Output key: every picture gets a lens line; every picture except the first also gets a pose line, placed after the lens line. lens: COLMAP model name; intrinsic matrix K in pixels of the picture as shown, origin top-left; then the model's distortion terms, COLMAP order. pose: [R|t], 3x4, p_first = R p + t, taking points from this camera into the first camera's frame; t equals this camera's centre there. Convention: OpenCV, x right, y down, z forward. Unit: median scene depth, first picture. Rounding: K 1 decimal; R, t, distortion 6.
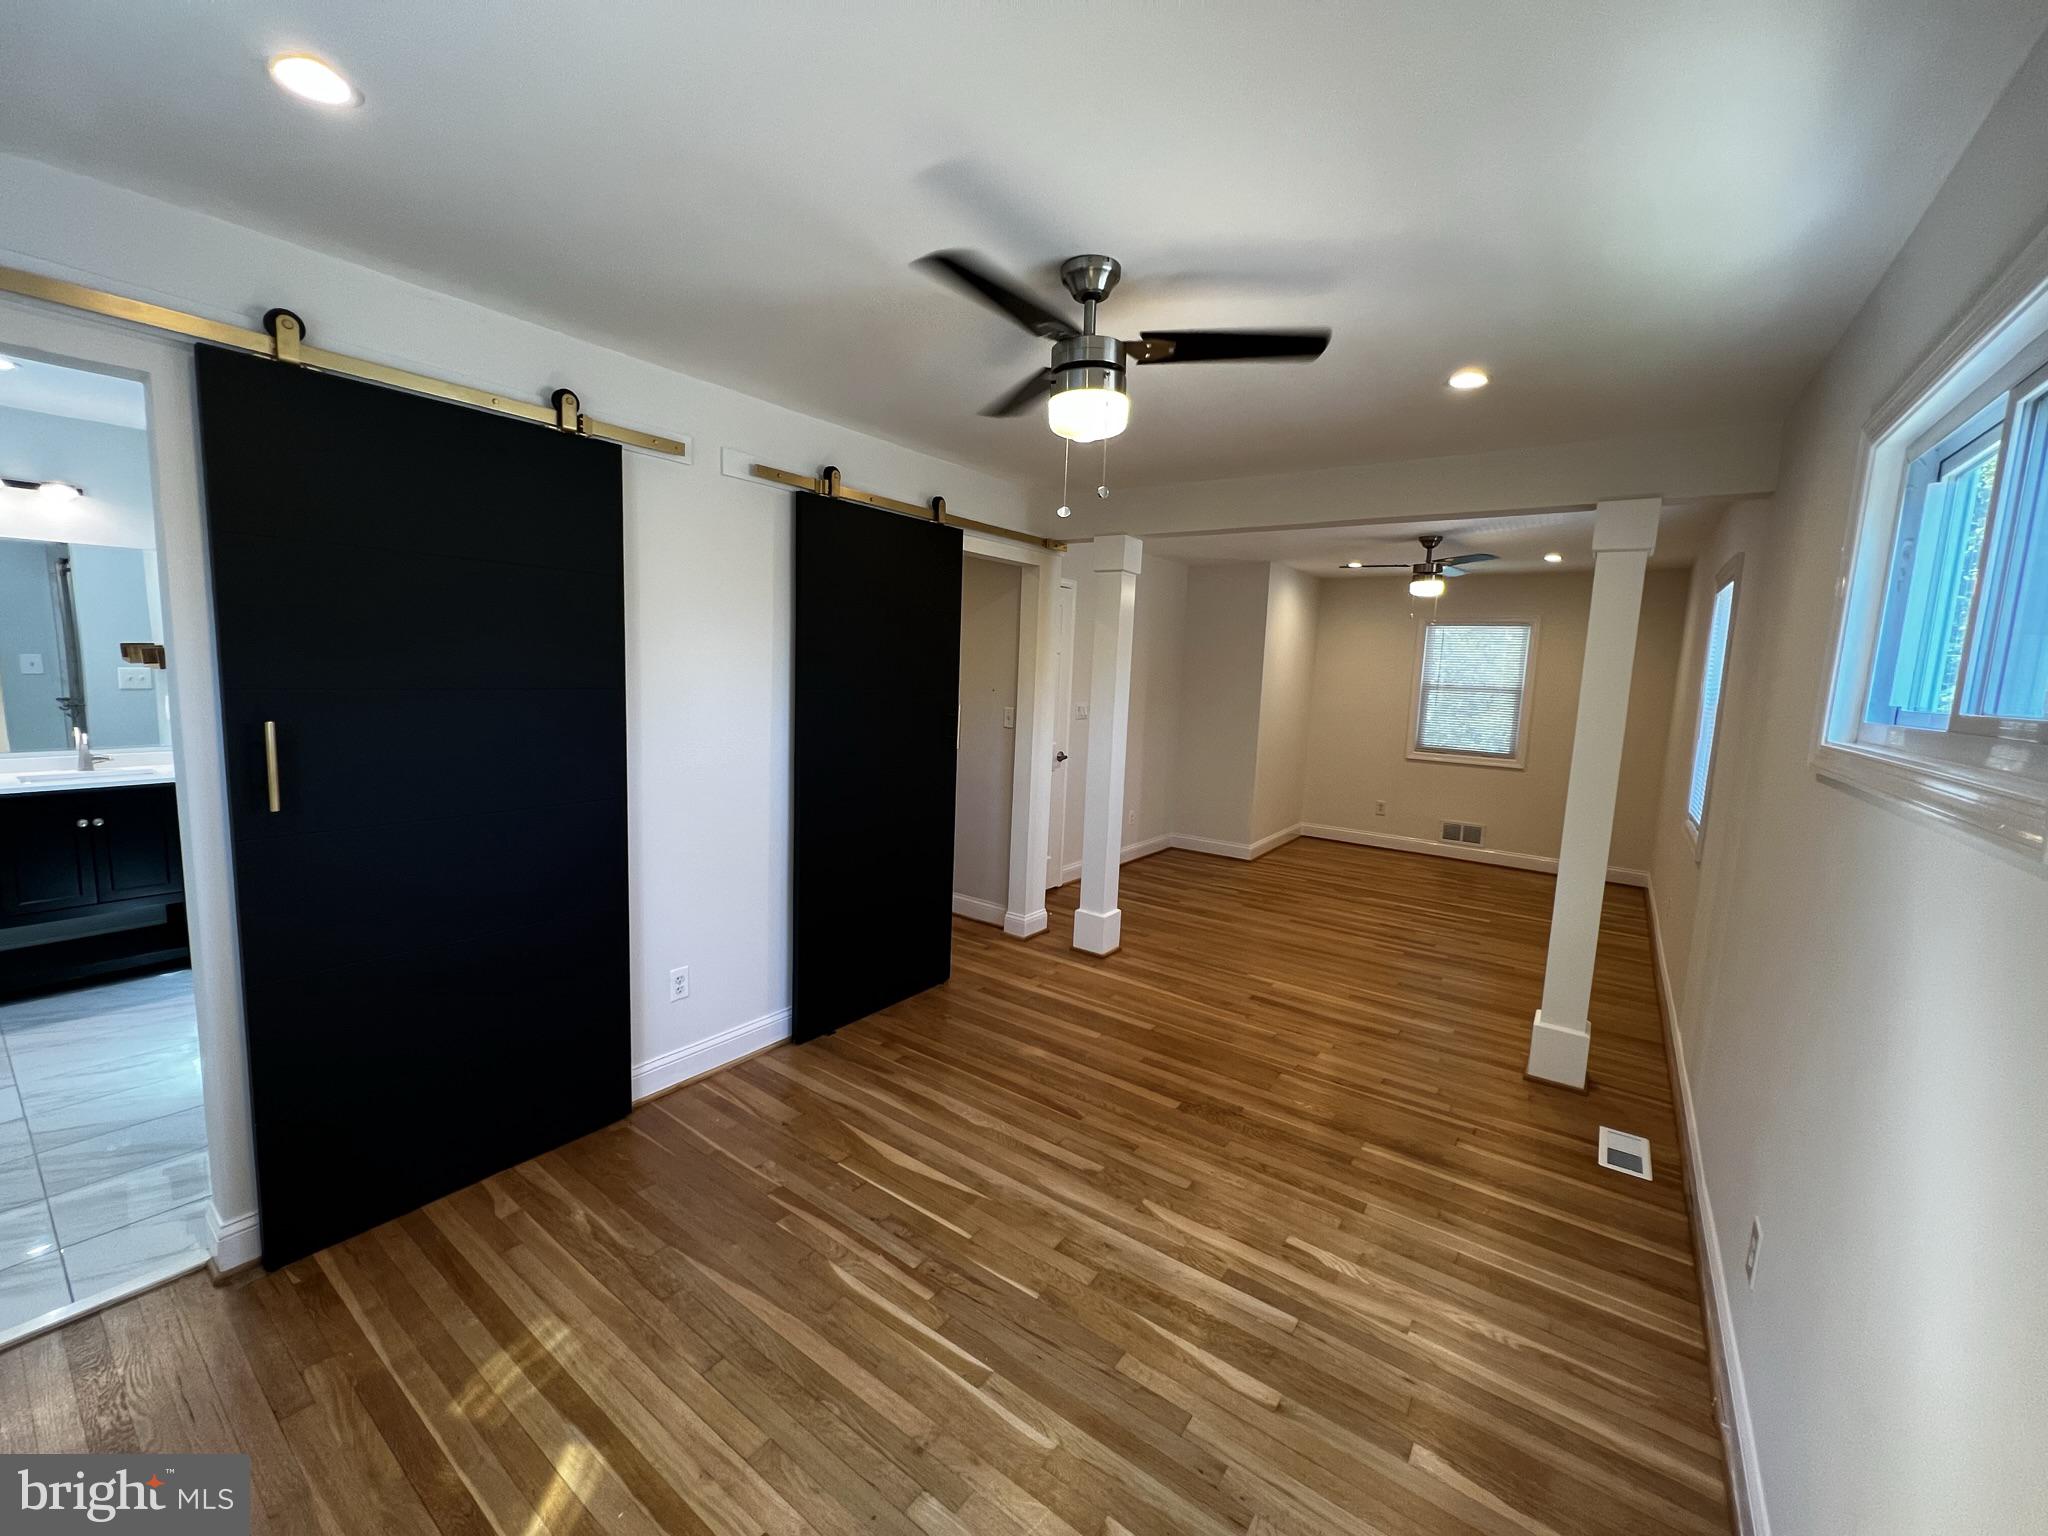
lens RADIAL K [[823.7, 0, 1031.6], [0, 823.7, 771.3], [0, 0, 1]] dist [-0.001026, -0.000037]
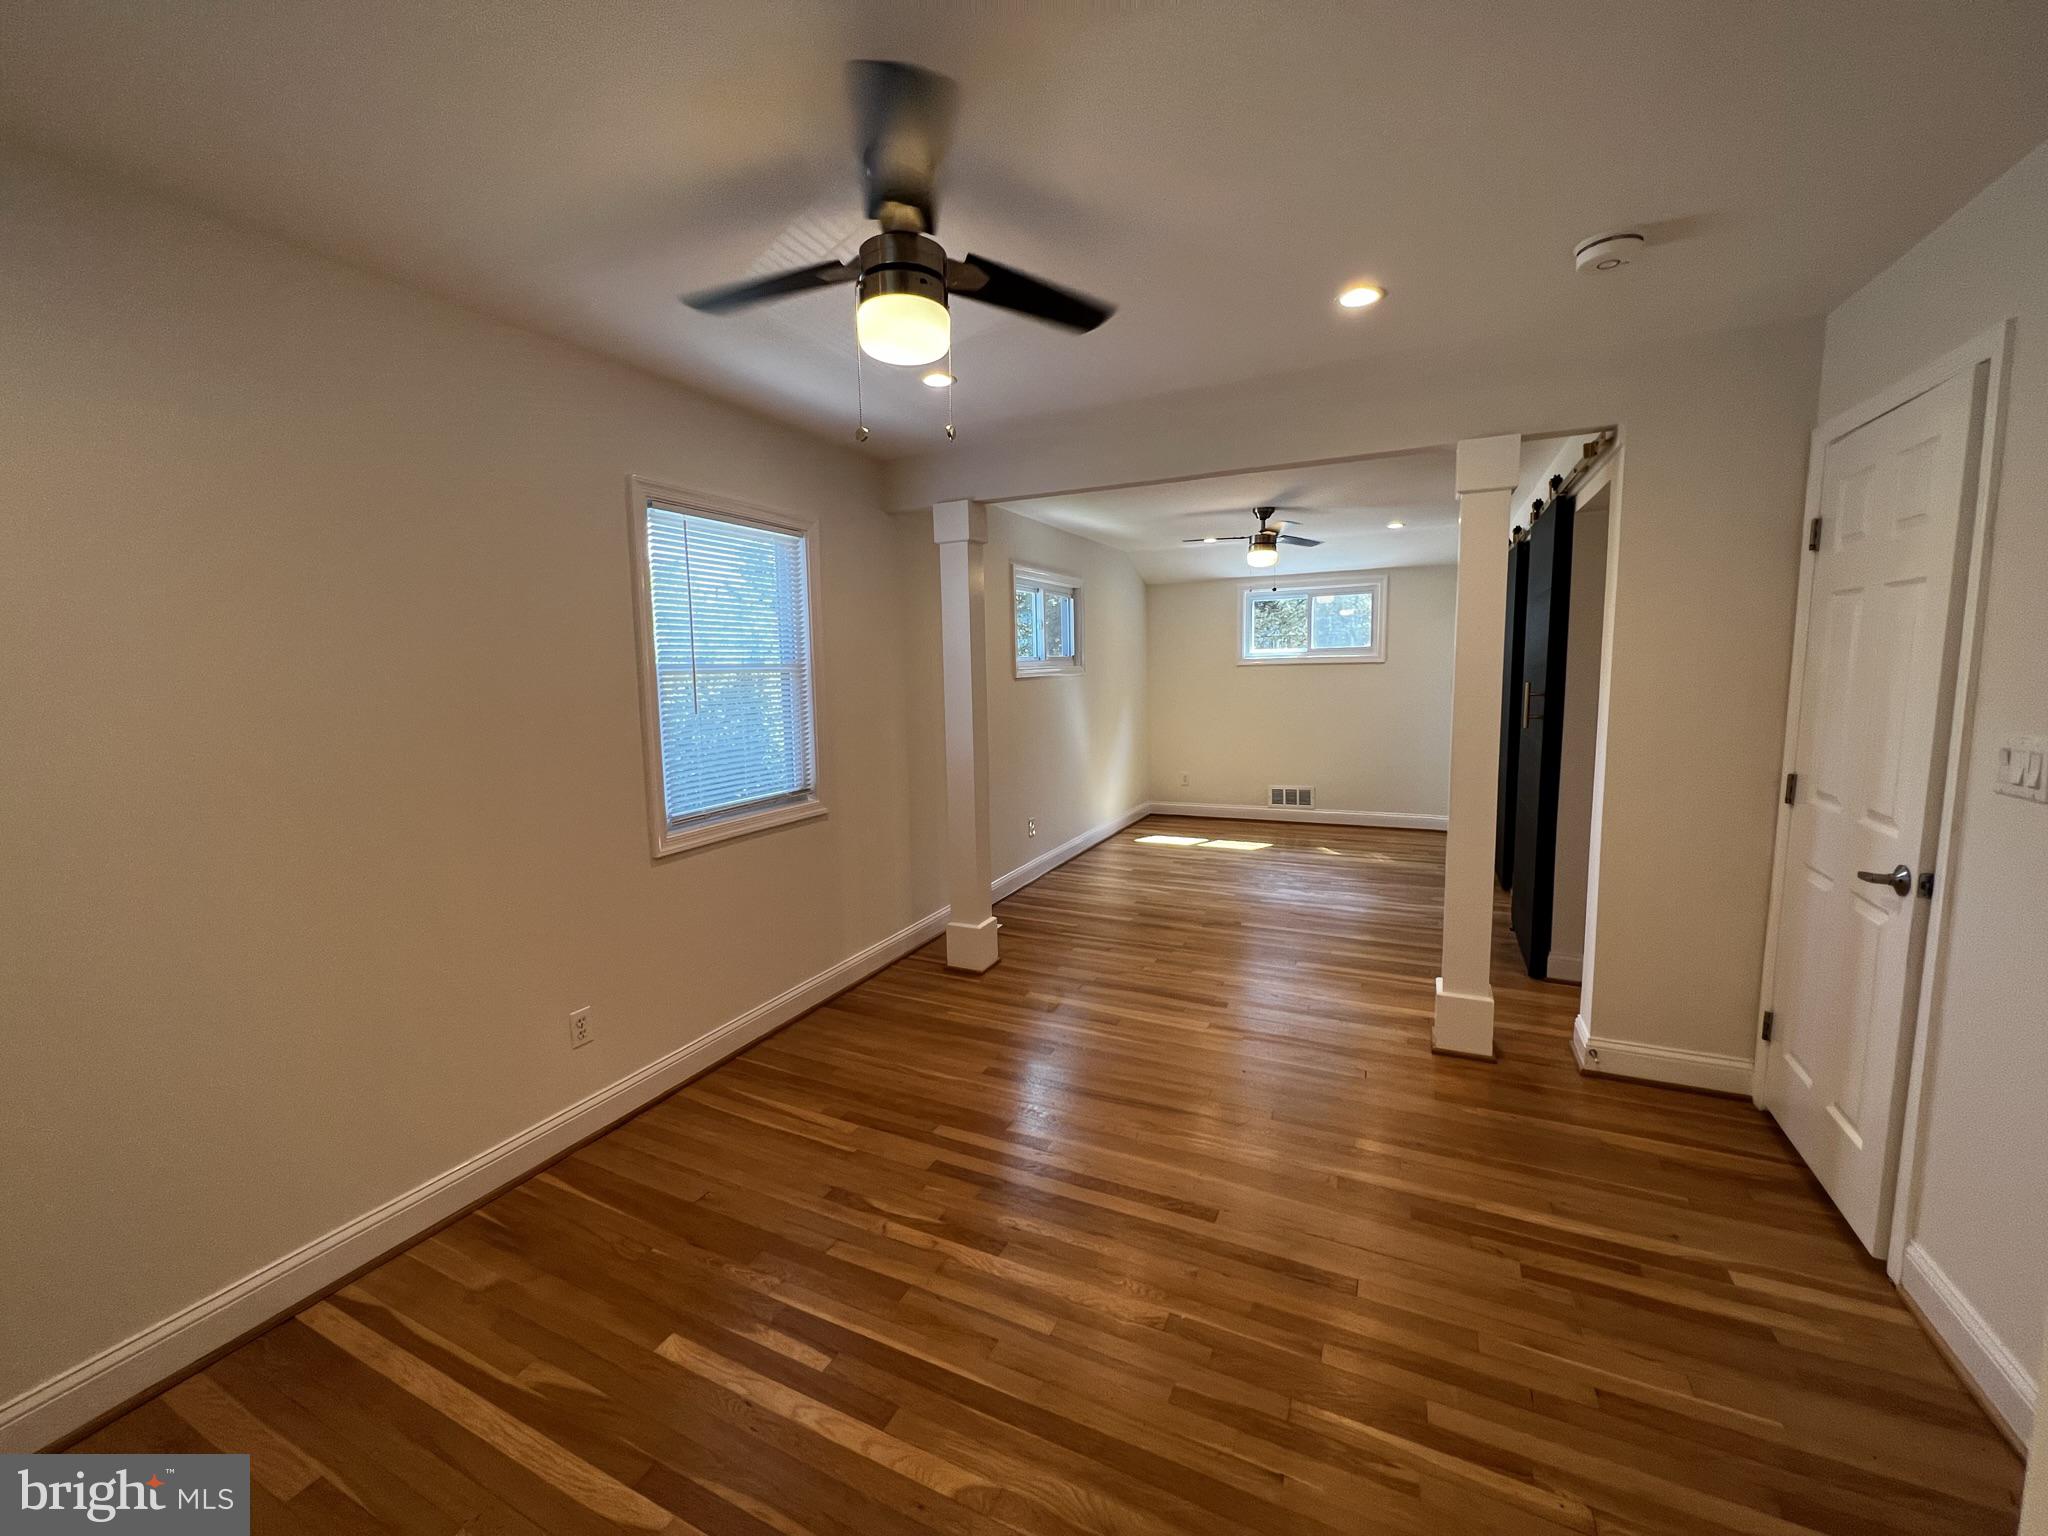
lens RADIAL K [[819.3, 0, 1028.6], [0, 819.3, 754.6], [0, 0, 1]] dist [-0.003320, 0.000827]
pose [[-0.984534, -0.008935, -0.174965, 0.559252], [-0.048409, 0.973690, 0.222676, -0.159077], [0.168372, 0.227702, -0.959063, 1.536914]]
